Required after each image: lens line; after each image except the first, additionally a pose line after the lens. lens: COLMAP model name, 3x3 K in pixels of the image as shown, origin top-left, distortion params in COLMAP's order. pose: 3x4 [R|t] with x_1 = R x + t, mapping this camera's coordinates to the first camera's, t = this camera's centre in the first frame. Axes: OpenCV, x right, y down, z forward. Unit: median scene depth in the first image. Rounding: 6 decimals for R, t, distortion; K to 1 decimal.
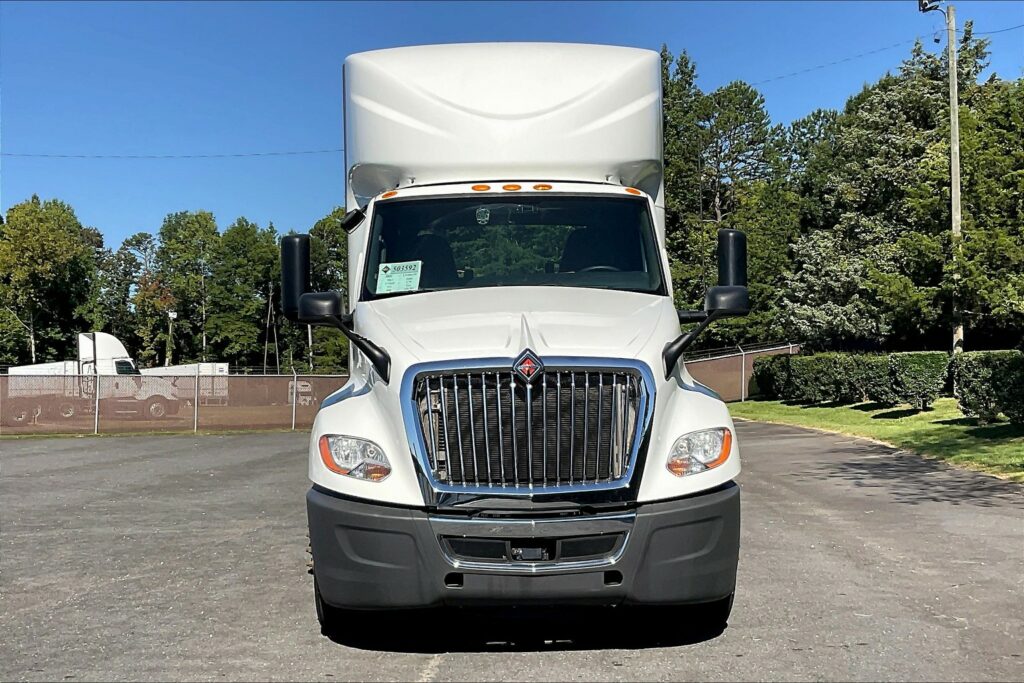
lens RADIAL K [[1428.6, 0, 522.2], [0, 1428.6, 344.5], [0, 0, 1]] dist [0.085084, -0.054771]
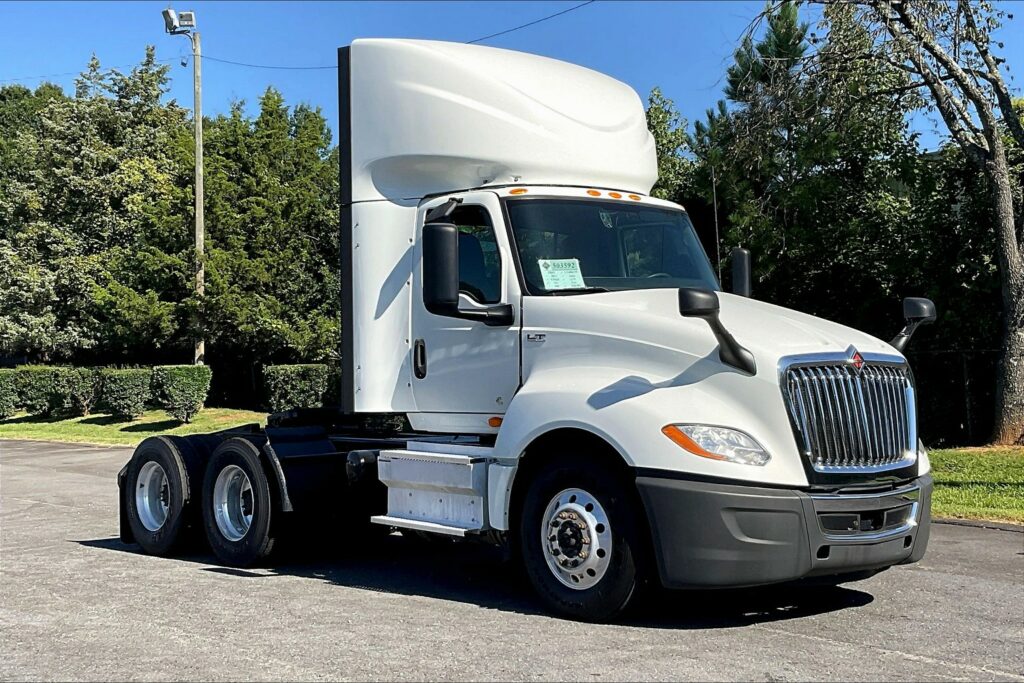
lens RADIAL K [[1428.6, 0, 522.2], [0, 1428.6, 344.5], [0, 0, 1]] dist [0.085084, -0.054771]
pose [[0.769822, 0.026736, 0.637698, -0.137288], [-0.018349, 0.999636, -0.019761, 0.004324], [-0.637995, 0.003511, 0.770033, 0.042168]]
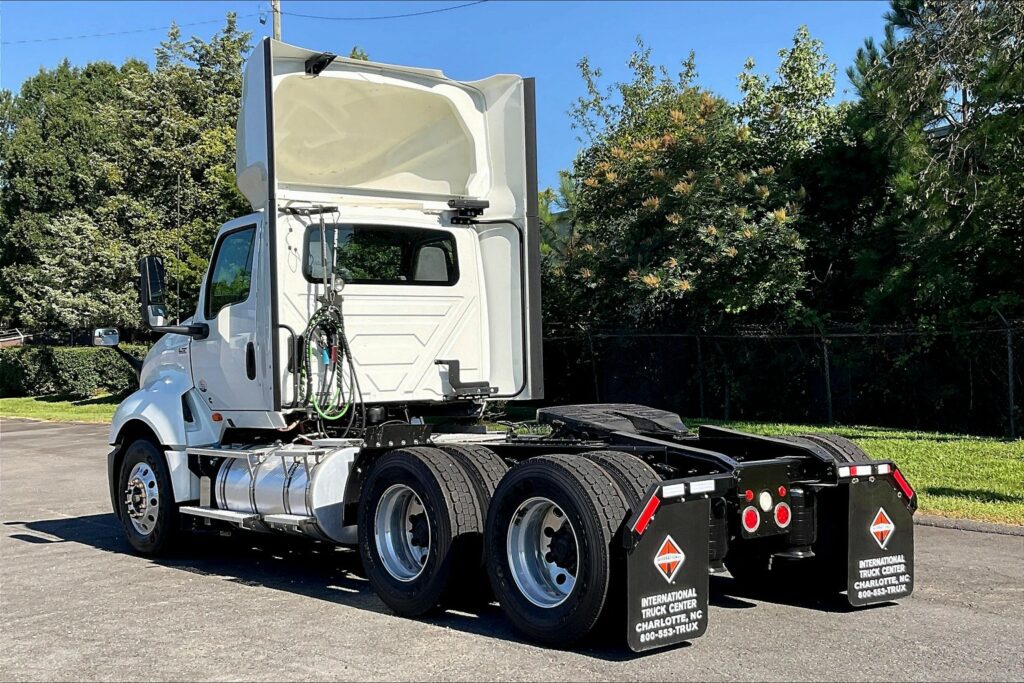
lens RADIAL K [[1344.3, 0, 542.3], [0, 1344.3, 347.2], [0, 0, 1]] dist [0.082605, -0.100895]
pose [[0.793714, 0.005873, 0.608263, -0.088957], [-0.009458, 0.999952, 0.002686, 0.002581], [-0.608217, -0.007884, 0.793731, 0.127195]]
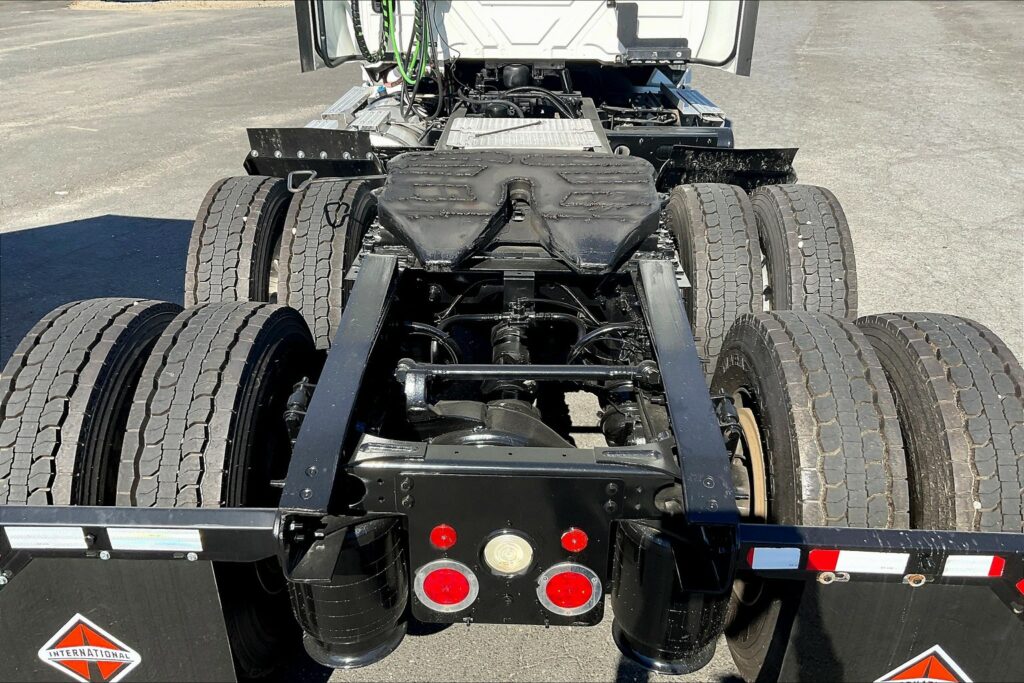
lens RADIAL K [[838.6, 0, 514.3], [0, 838.6, 345.1], [0, 0, 1]] dist [0.093080, -0.161195]
pose [[0.996652, 0.060228, -0.055288, 0.026207], [-0.027341, 0.882845, 0.468868, -0.005136], [0.077050, -0.465787, 0.881536, 0.204880]]
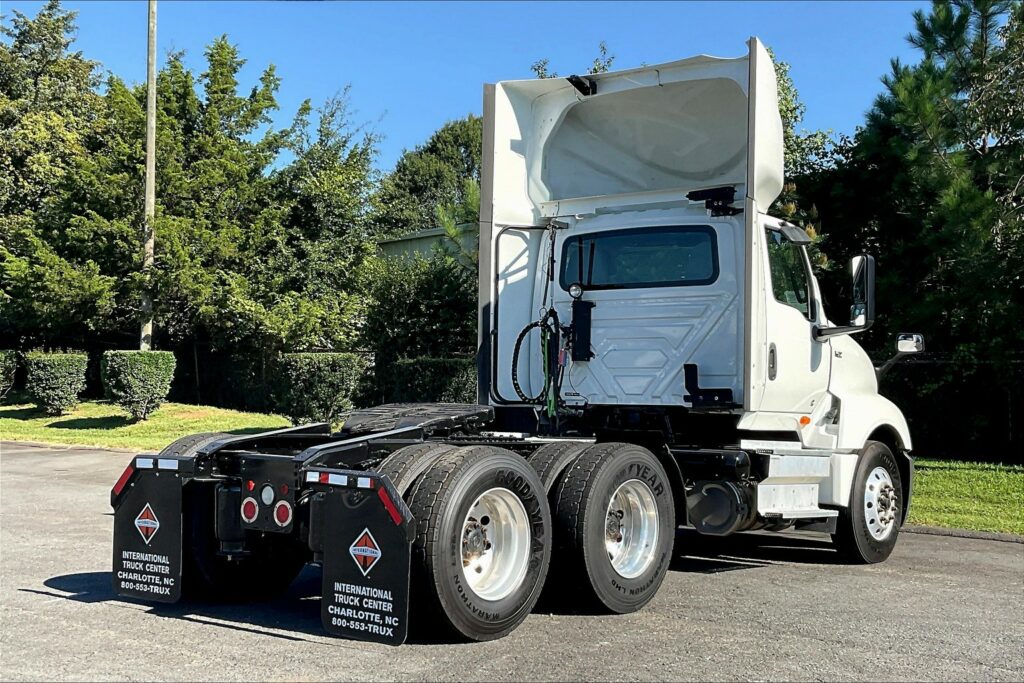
lens RADIAL K [[1344.3, 0, 542.3], [0, 1344.3, 347.2], [0, 0, 1]] dist [0.082605, -0.100895]
pose [[0.646927, 0.050503, 0.760878, -0.131178], [-0.045109, 0.998592, -0.027928, 0.010675], [-0.761217, -0.016255, 0.648294, 0.214745]]
